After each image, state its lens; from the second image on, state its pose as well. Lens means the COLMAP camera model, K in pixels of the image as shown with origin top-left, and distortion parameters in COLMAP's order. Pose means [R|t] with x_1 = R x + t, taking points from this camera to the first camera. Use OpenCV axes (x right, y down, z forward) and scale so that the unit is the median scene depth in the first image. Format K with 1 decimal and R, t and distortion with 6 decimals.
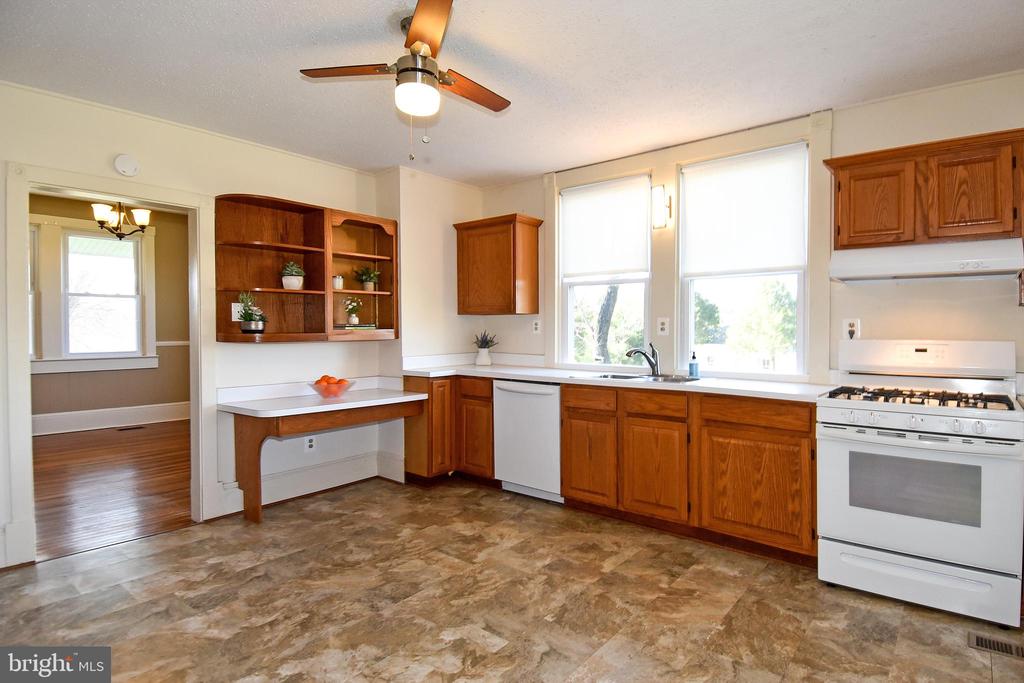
lens RADIAL K [[533.6, 0, 520.6], [0, 533.6, 338.0], [0, 0, 1]] dist [0.048488, -0.052432]
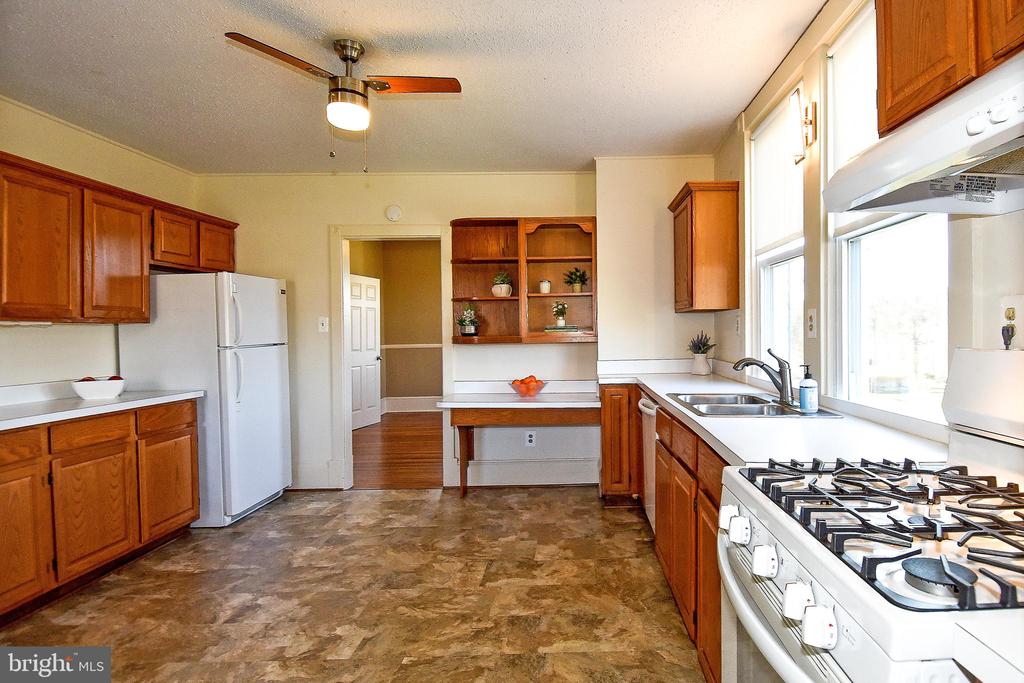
lens RADIAL K [[553.9, 0, 537.6], [0, 553.9, 338.6], [0, 0, 1]] dist [0.054495, -0.059483]
pose [[0.634948, 0.000761, -0.772554, 0.538548], [-0.001782, 0.999998, -0.000480, -0.002986], [0.772553, 0.001682, 0.634948, 0.350489]]
